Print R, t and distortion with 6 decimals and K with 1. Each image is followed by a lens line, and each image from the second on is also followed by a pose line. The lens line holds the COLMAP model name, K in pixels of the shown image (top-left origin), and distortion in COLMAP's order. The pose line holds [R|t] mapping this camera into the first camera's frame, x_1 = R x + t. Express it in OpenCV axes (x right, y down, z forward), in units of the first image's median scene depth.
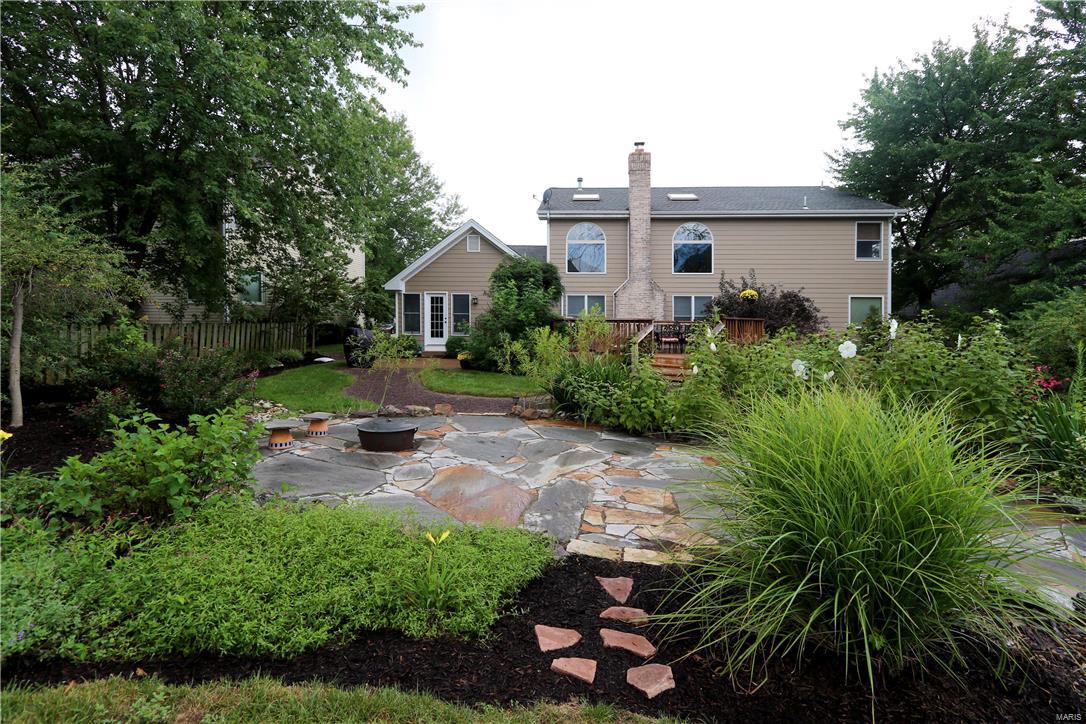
lens RADIAL K [[494.4, 0, 543.2], [0, 494.4, 358.7], [0, 0, 1]] dist [0.001307, -0.000306]
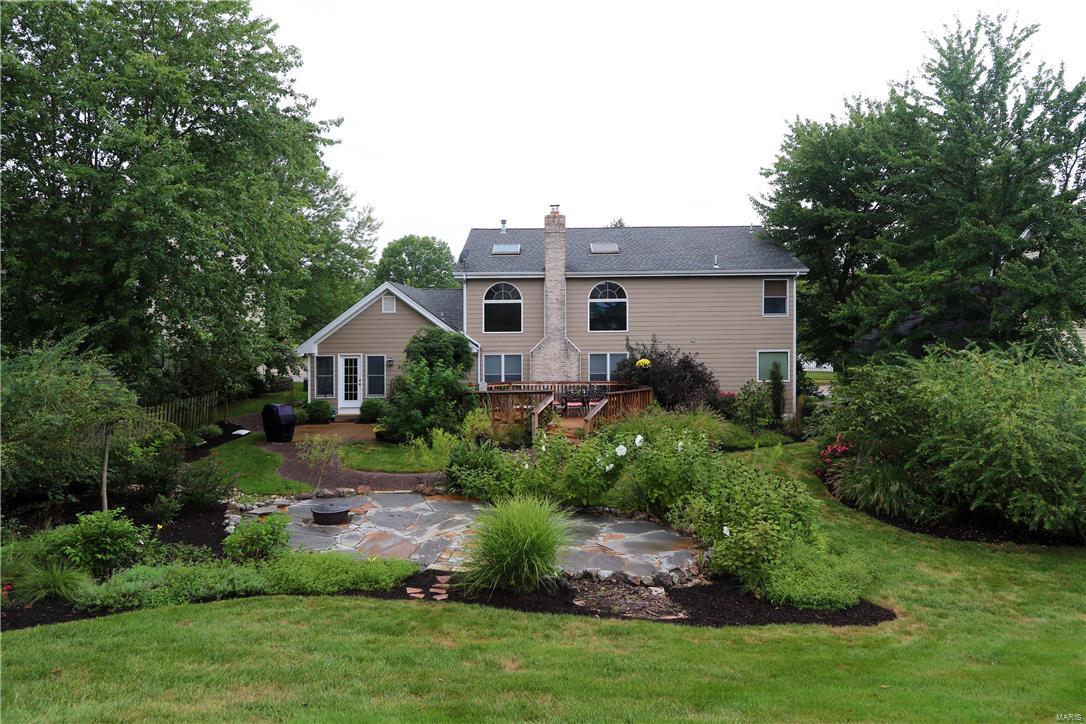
lens RADIAL K [[571.2, 0, 544.2], [0, 571.2, 373.0], [0, 0, 1]] dist [-0.000143, 0.000003]
pose [[0.992269, -0.005174, 0.124000, 0.044906], [0.010679, 0.998984, -0.043772, -0.067706], [-0.123647, 0.044758, 0.991316, -0.296987]]
